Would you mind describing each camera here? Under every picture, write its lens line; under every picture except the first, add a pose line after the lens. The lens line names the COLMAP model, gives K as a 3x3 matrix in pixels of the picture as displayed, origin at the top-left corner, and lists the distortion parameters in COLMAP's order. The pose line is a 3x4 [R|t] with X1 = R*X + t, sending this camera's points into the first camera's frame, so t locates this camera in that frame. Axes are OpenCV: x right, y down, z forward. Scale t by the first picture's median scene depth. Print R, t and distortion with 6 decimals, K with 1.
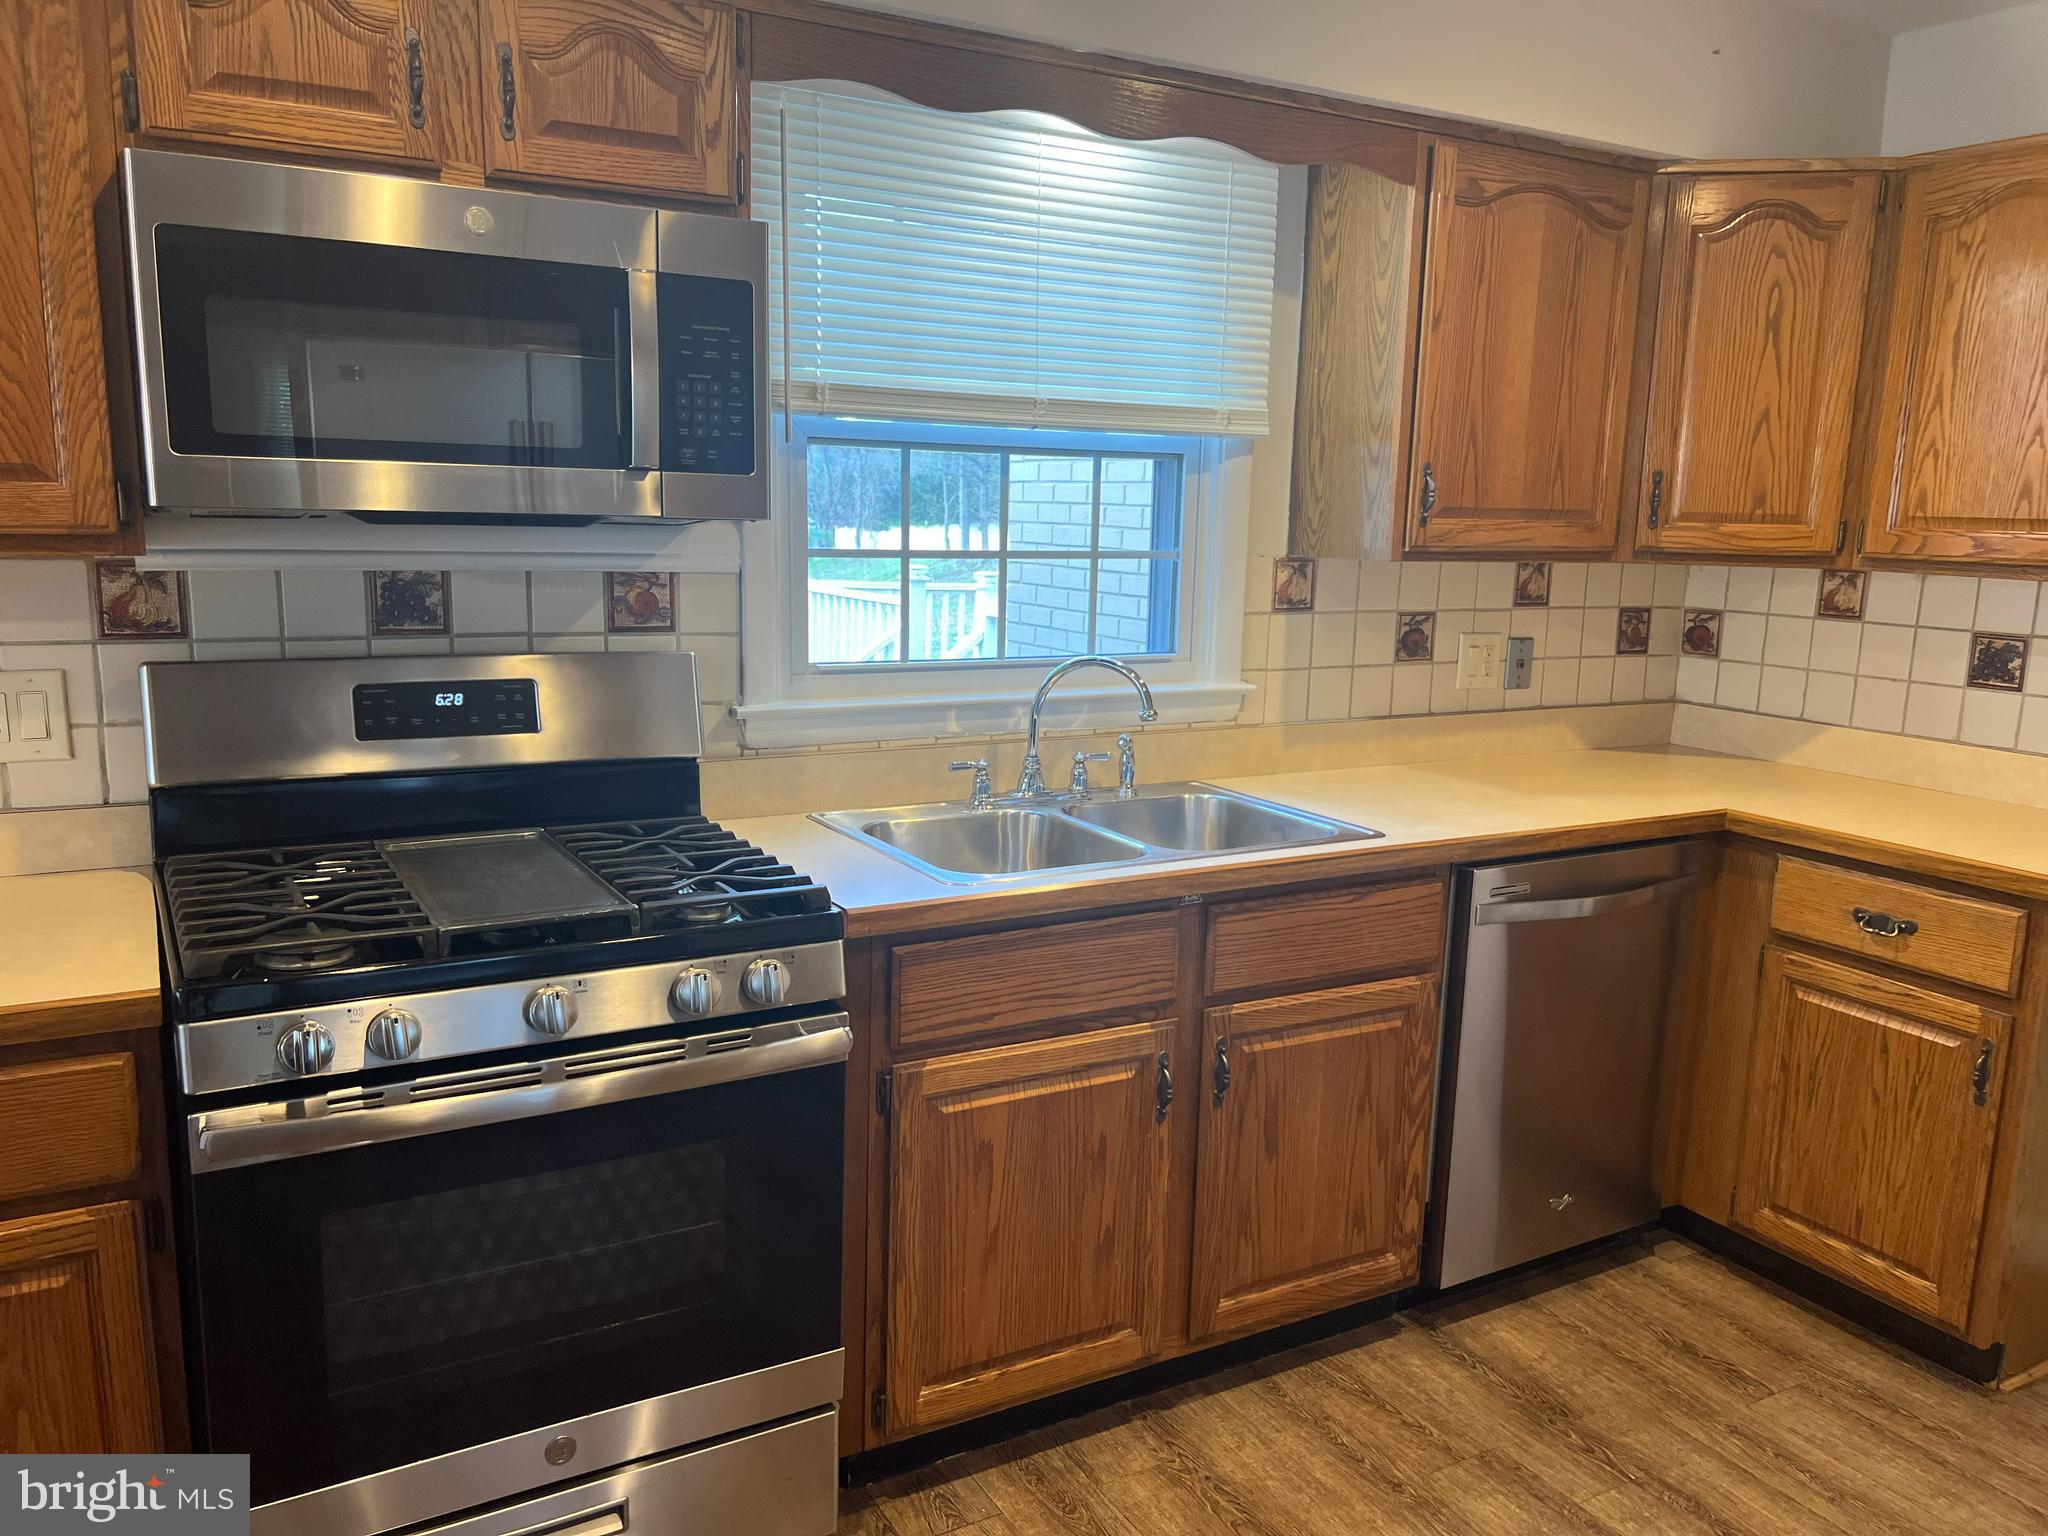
lens RADIAL K [[1576.1, 0, 1033.7], [0, 1576.1, 780.8], [0, 0, 1]] dist [0.036111, -0.007826]
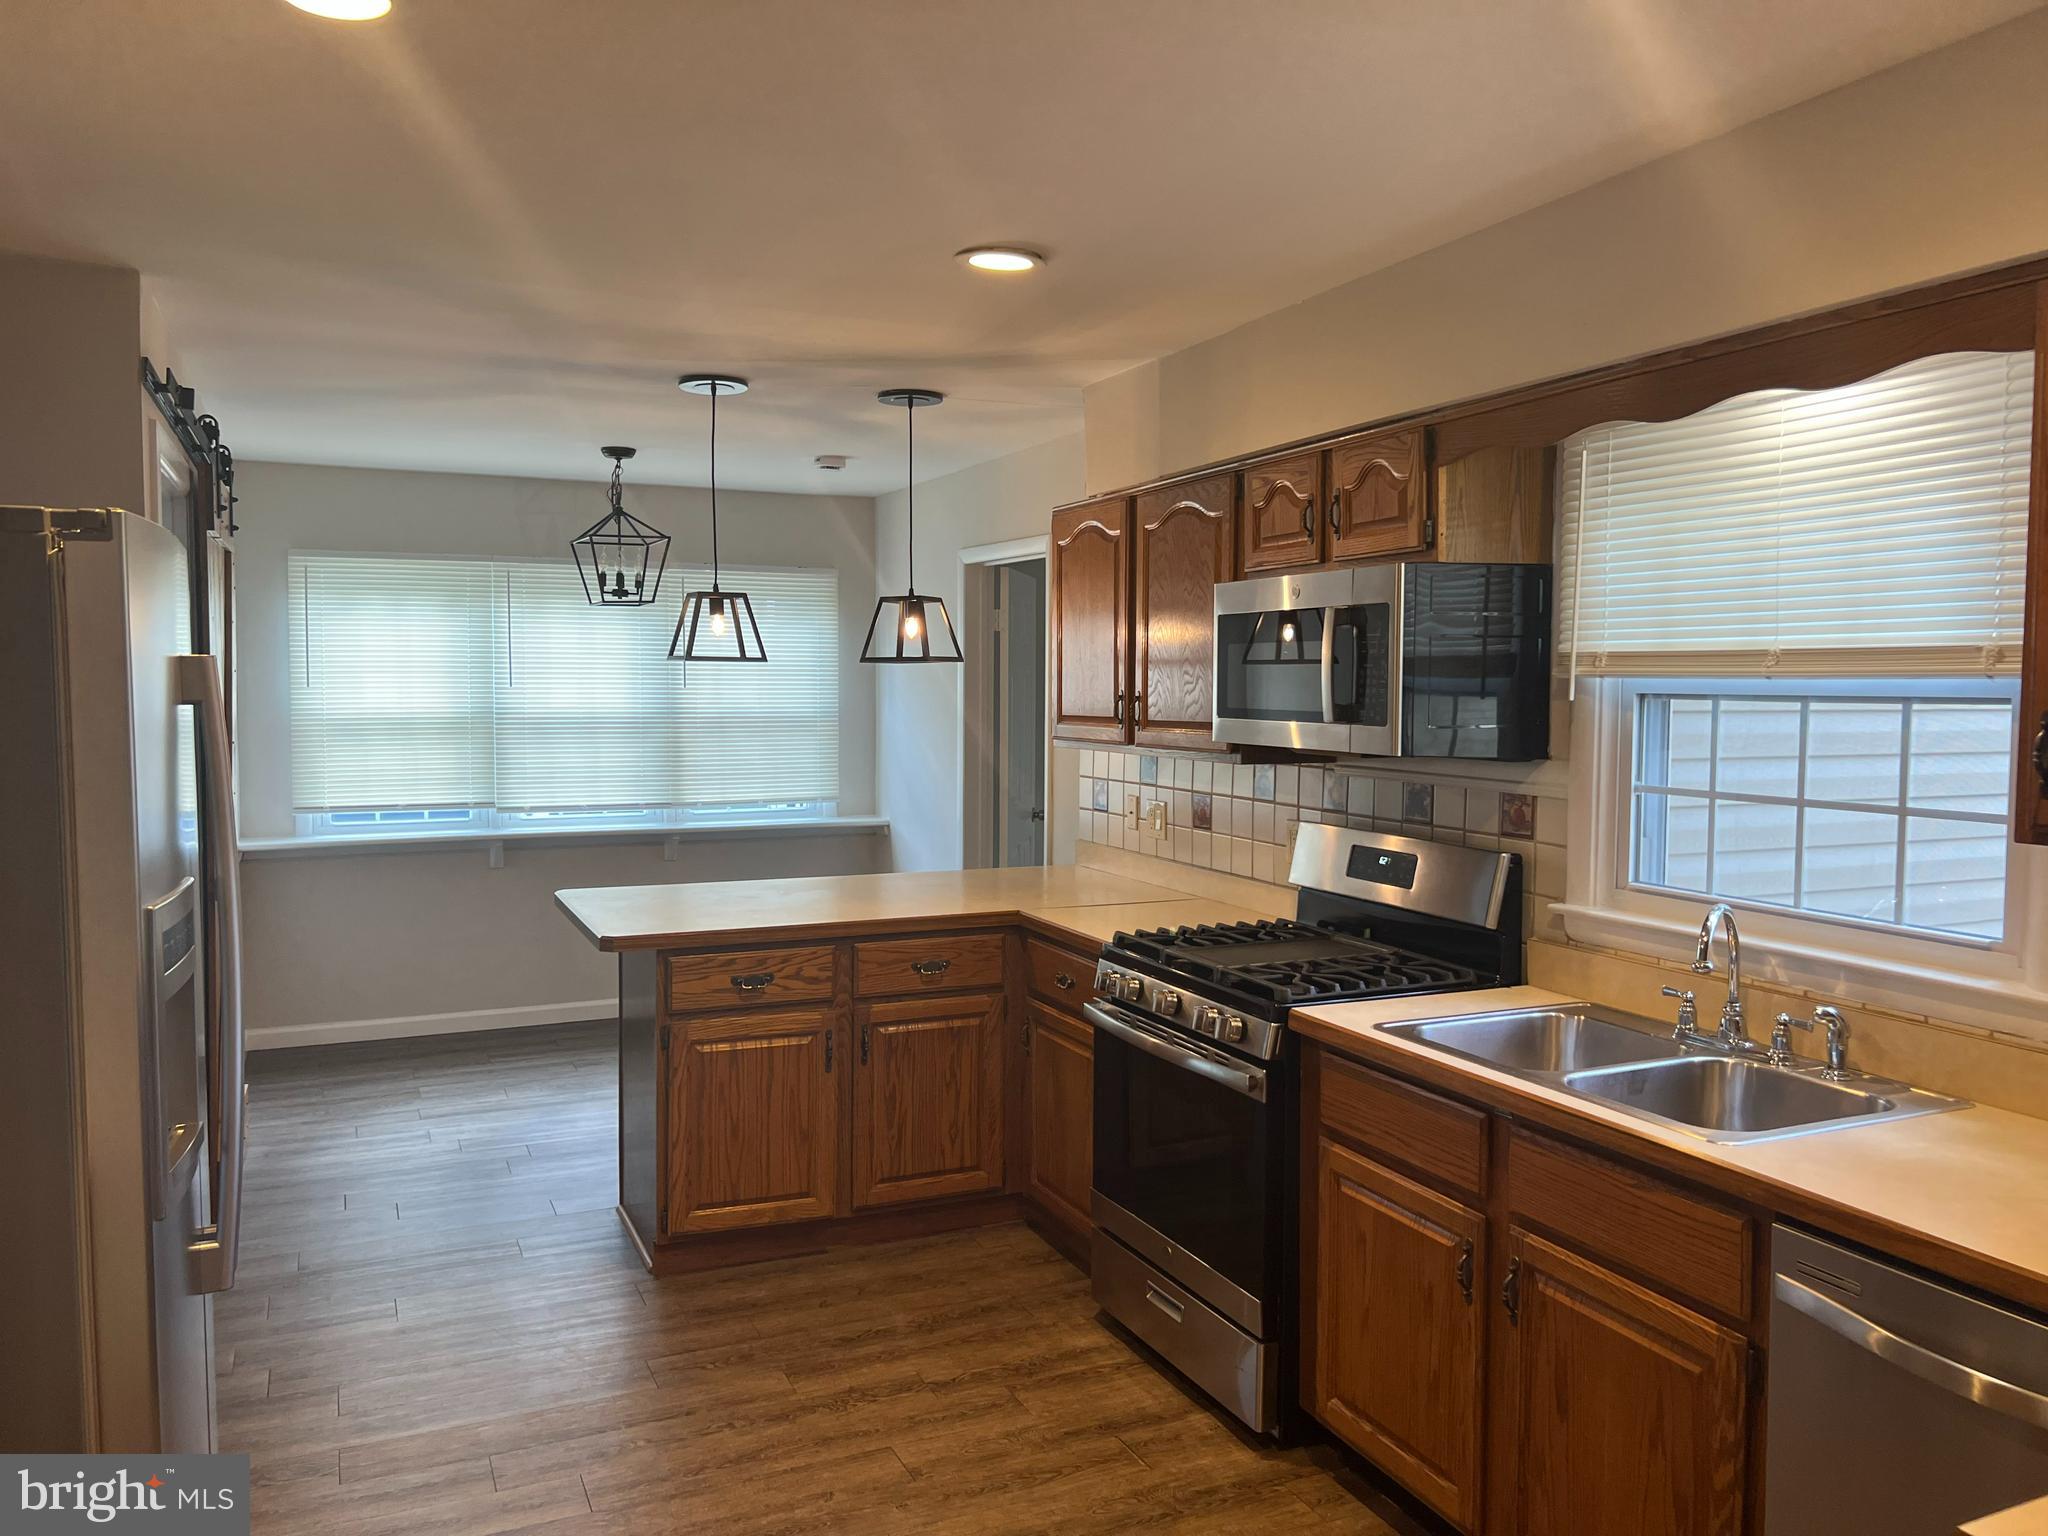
lens RADIAL K [[1576.1, 0, 1032.6], [0, 1576.1, 768.1], [0, 0, 1]] dist [0.036111, -0.007826]
pose [[-0.114009, 0.031472, -0.992981, 1.175041], [-0.181480, 0.982021, 0.051961, -0.150036], [0.976764, 0.186130, -0.106247, 0.732548]]
